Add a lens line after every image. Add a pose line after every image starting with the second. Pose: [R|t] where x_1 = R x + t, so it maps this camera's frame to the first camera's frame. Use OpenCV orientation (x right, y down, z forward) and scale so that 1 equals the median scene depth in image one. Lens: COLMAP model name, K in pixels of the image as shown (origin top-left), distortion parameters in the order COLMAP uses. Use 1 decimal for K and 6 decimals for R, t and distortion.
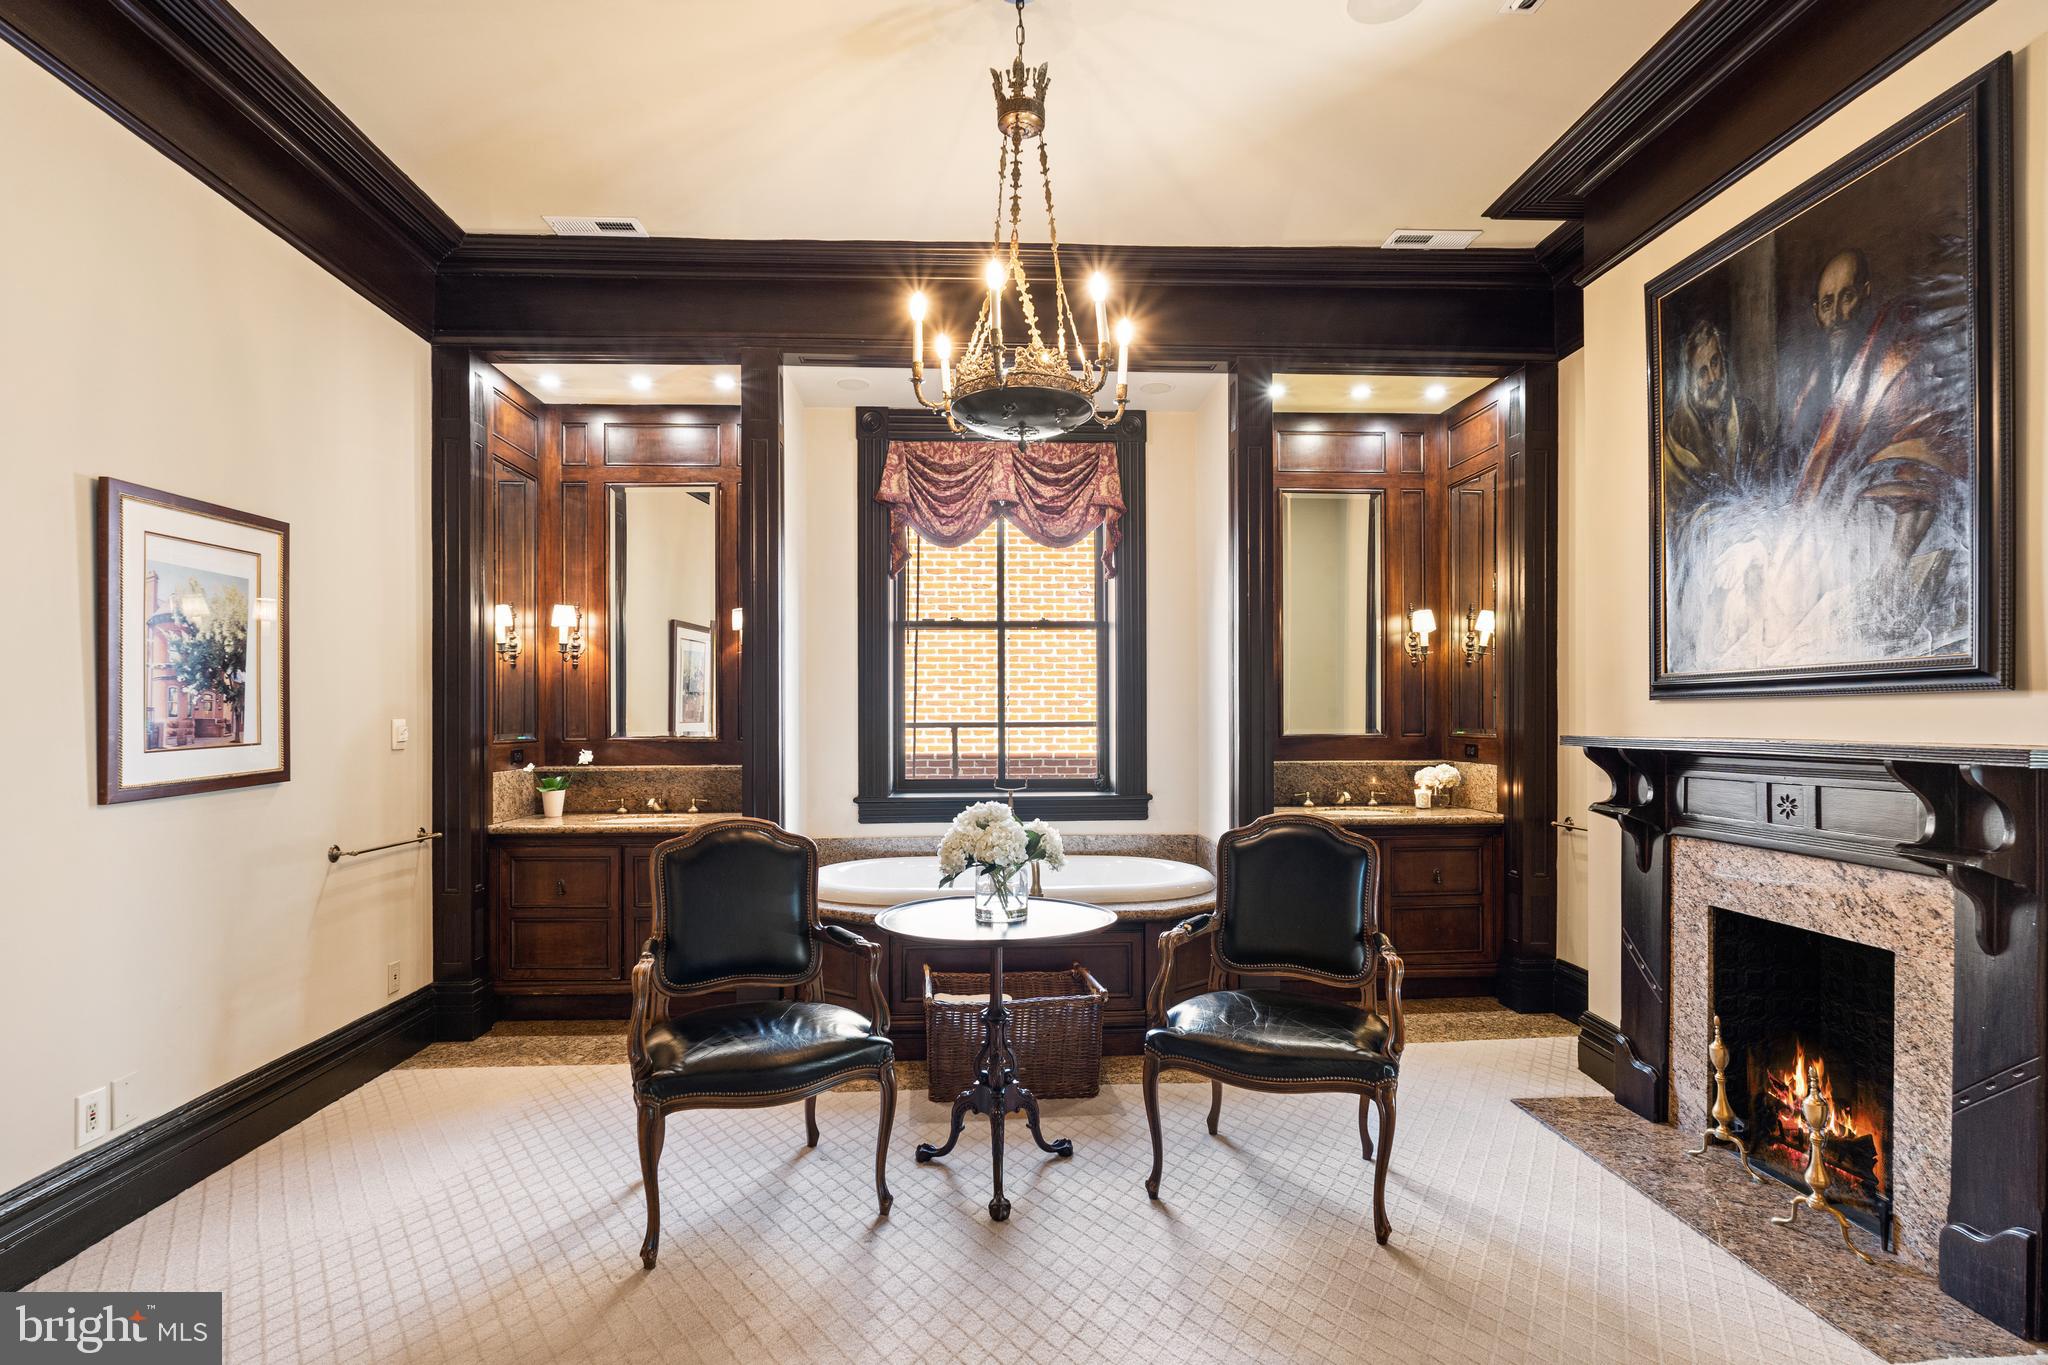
lens RADIAL K [[997.3, 0, 1013.8], [0, 997.3, 714.5], [0, 0, 1]] dist [0.001479, 0.001439]
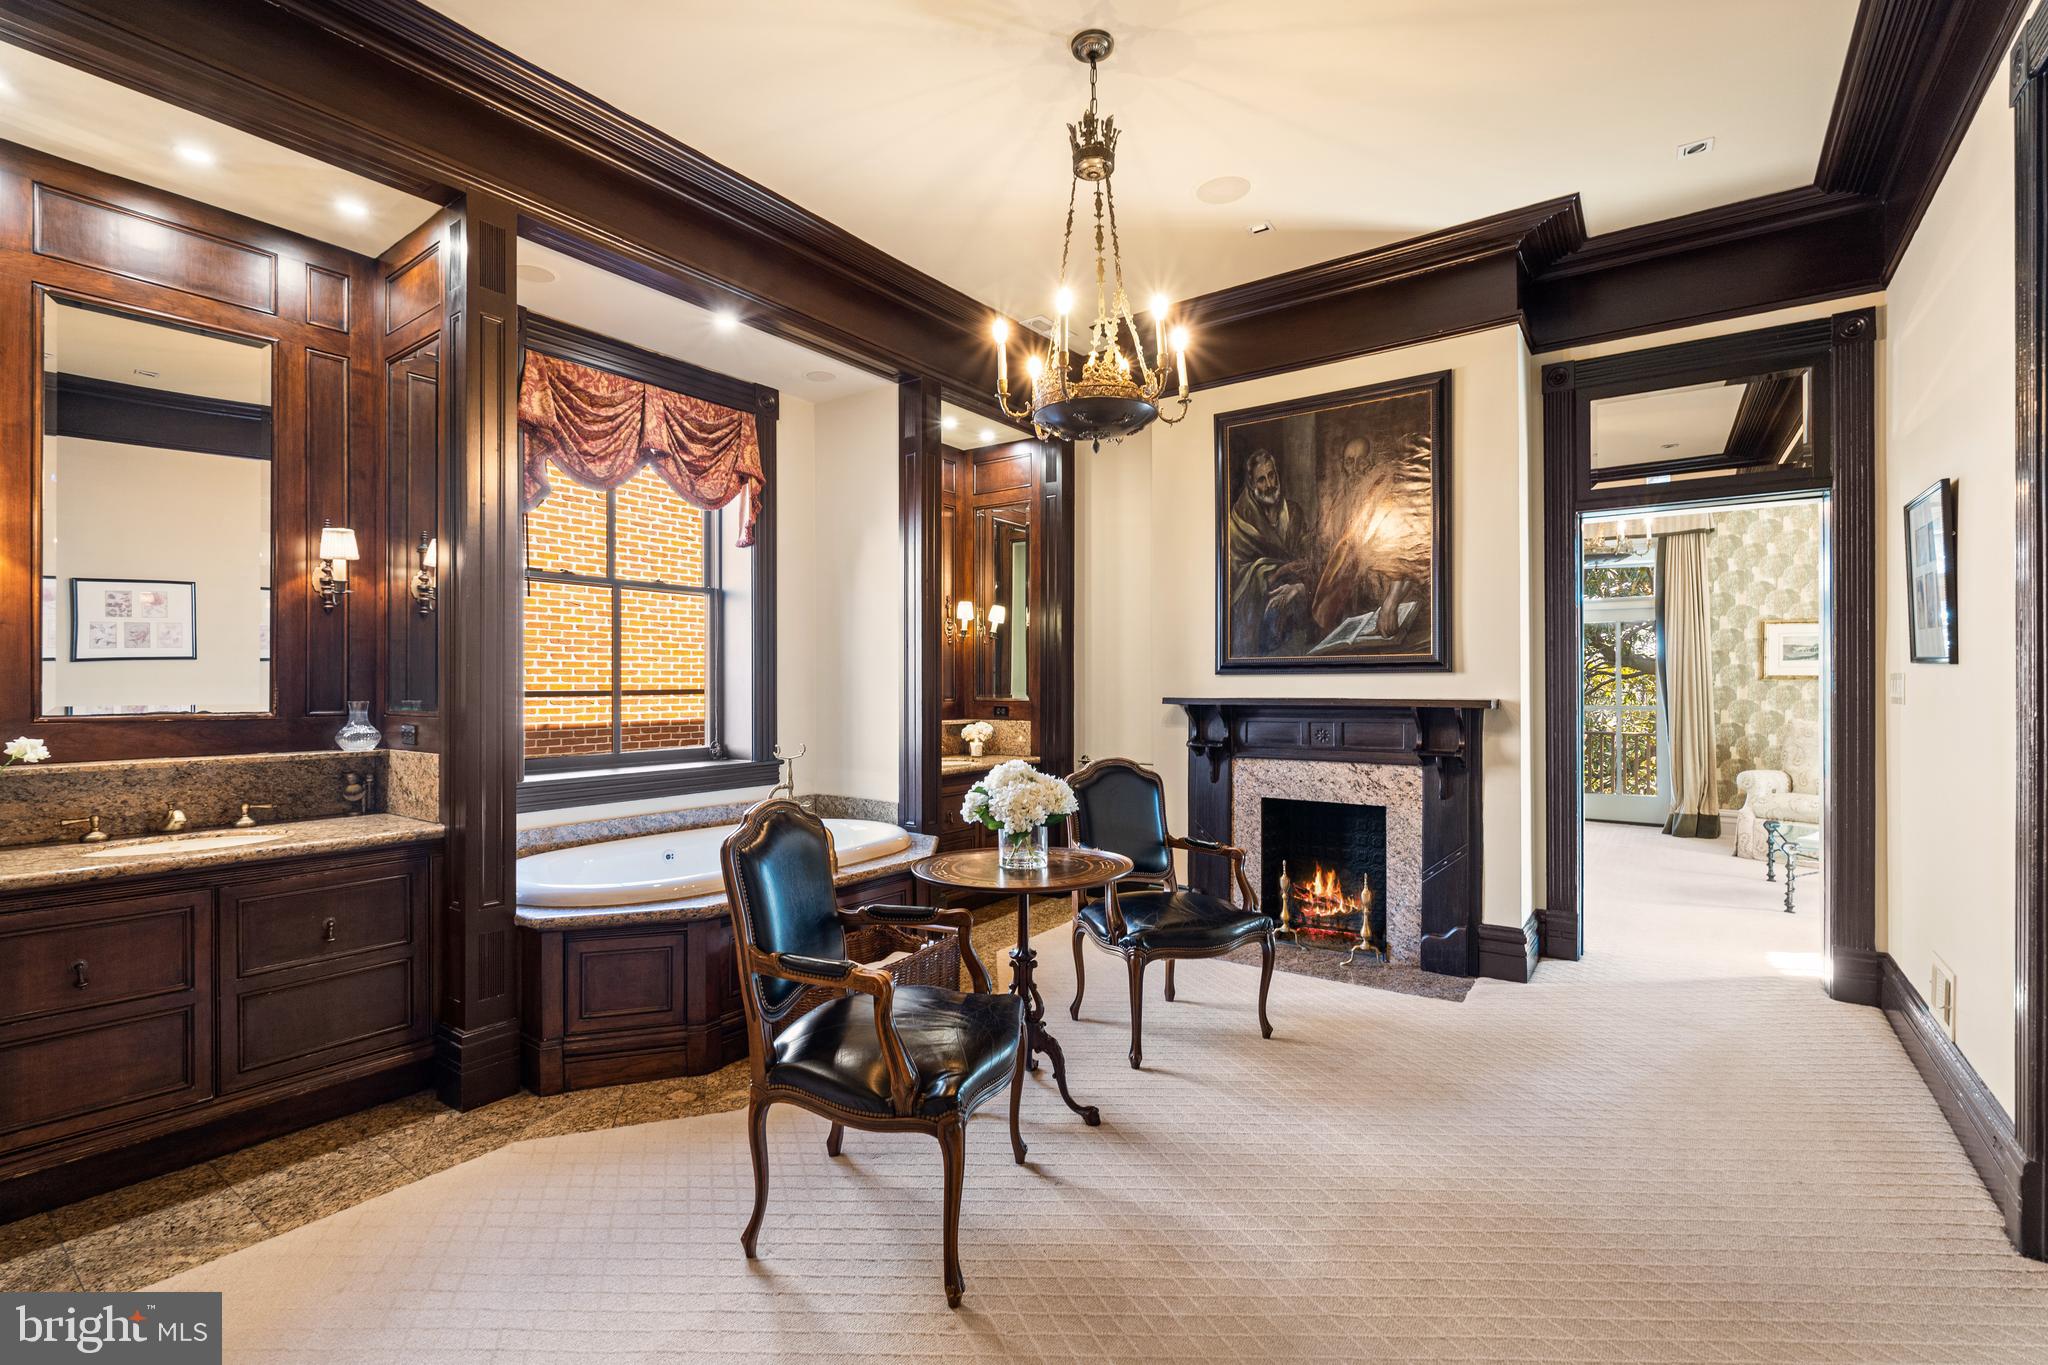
lens RADIAL K [[903.0, 0, 1022.2], [0, 903.0, 681.4], [0, 0, 1]] dist [0.000263, -0.000123]
pose [[0.634051, 0.005699, 0.773270, -0.467601], [-0.003019, 0.999983, -0.004894, 0.003096], [-0.773286, 0.000769, 0.634058, 0.221857]]
